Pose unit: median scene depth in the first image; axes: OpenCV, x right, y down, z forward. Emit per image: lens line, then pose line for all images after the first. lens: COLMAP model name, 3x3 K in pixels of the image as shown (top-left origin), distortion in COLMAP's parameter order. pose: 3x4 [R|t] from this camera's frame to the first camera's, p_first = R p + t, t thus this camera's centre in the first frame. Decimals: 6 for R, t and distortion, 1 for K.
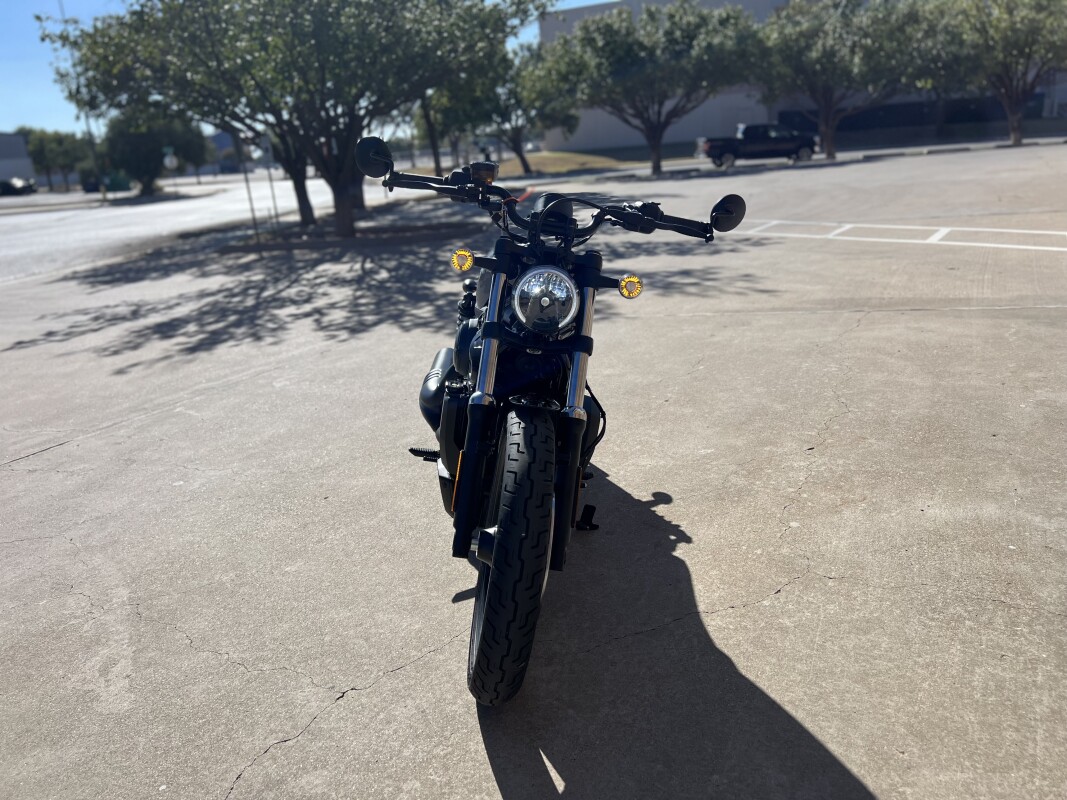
lens RADIAL K [[809.6, 0, 528.4], [0, 809.6, 397.1], [0, 0, 1]] dist [0.050179, -0.054824]
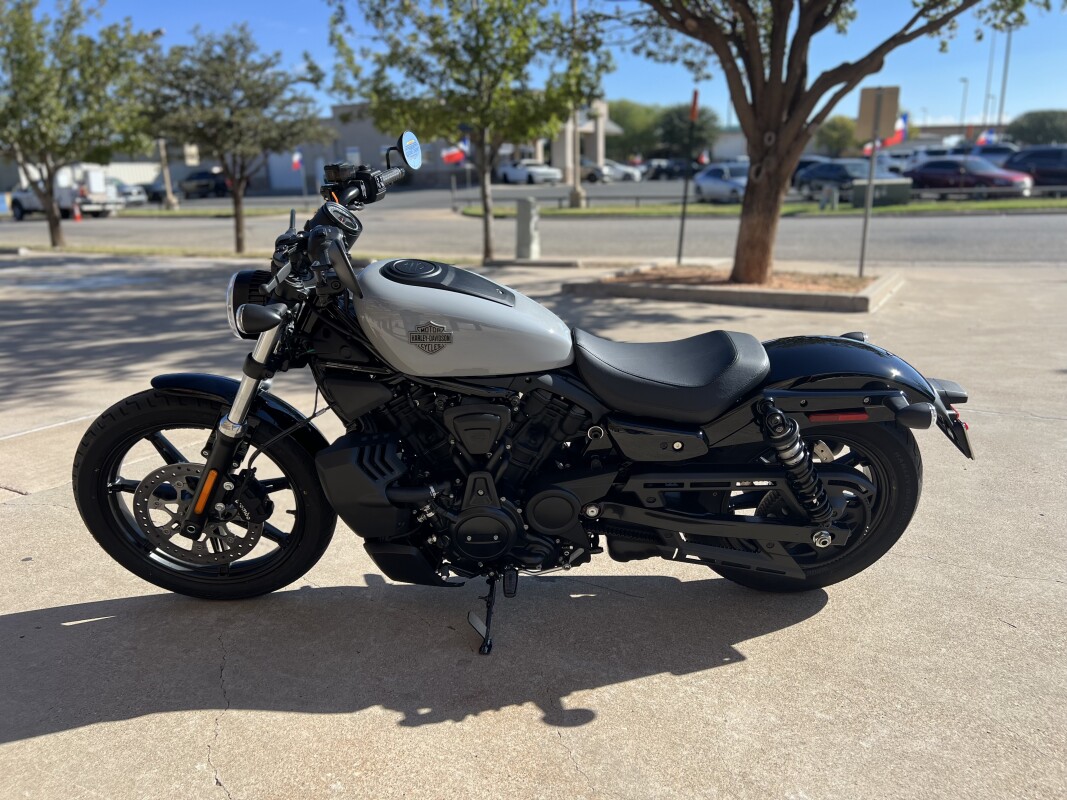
lens RADIAL K [[809.6, 0, 538.6], [0, 809.6, 403.2], [0, 0, 1]] dist [0.050179, -0.054824]
pose [[-0.011408, 0.339815, -0.940423, 0.059666], [-0.260635, 0.906964, 0.330886, -0.026067], [0.965370, 0.248882, 0.078221, 0.077681]]
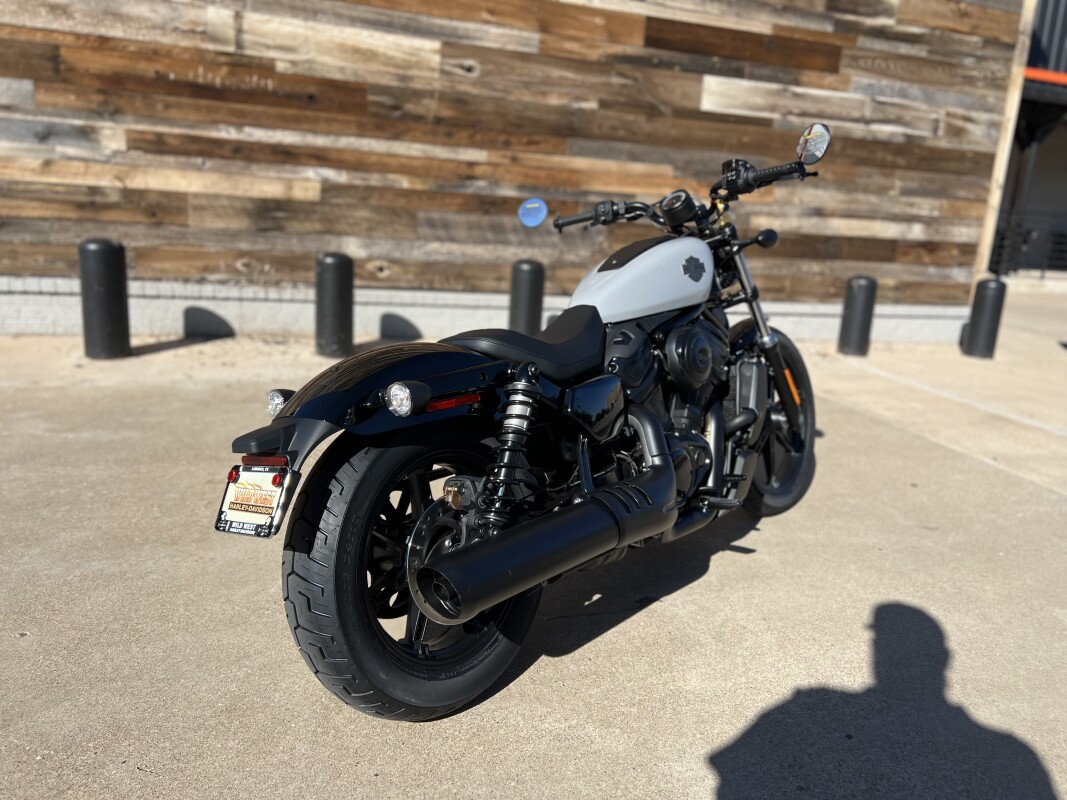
lens RADIAL K [[809.6, 0, 541.8], [0, 809.6, 400.7], [0, 0, 1]] dist [0.050179, -0.054824]
pose [[-0.733124, -0.132175, 0.667127, -0.043000], [0.185644, 0.904787, 0.383271, -0.030225], [-0.654267, 0.404834, -0.638784, 0.131409]]
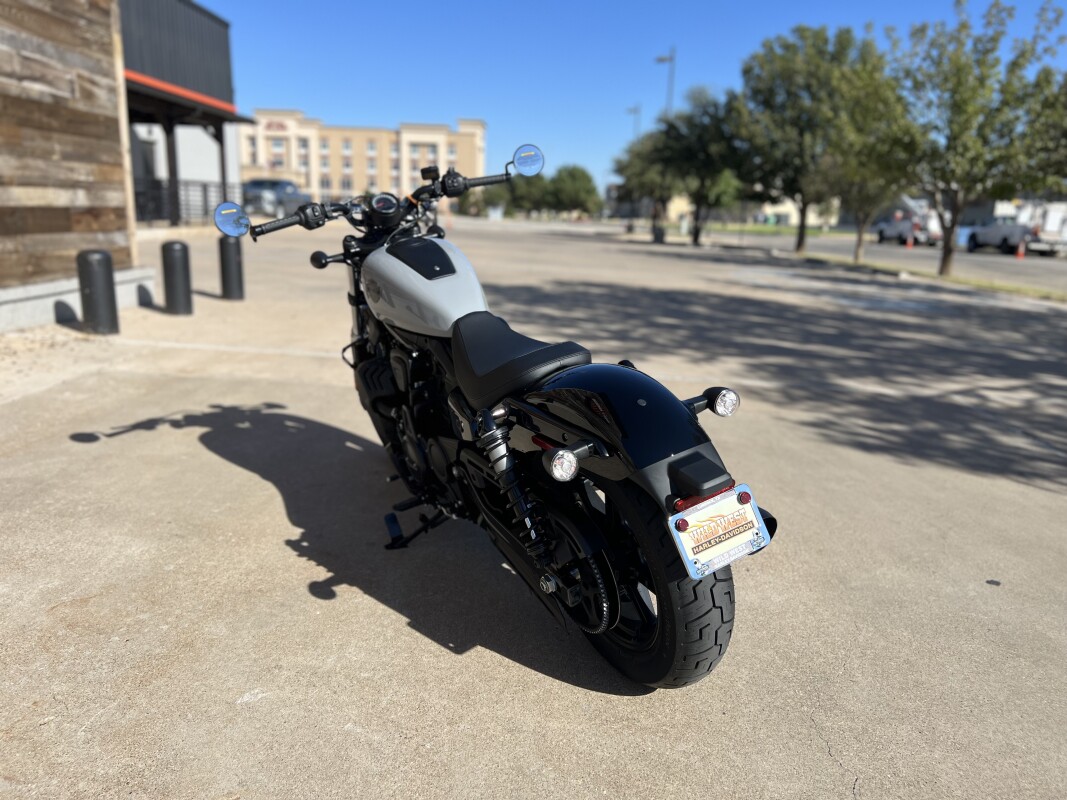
lens RADIAL K [[809.6, 0, 534.7], [0, 809.6, 397.1], [0, 0, 1]] dist [0.050179, -0.054824]
pose [[-0.892228, 0.140927, -0.429032, 0.026226], [-0.101732, 0.862911, 0.495010, -0.040309], [0.439977, 0.485308, -0.755577, 0.142857]]
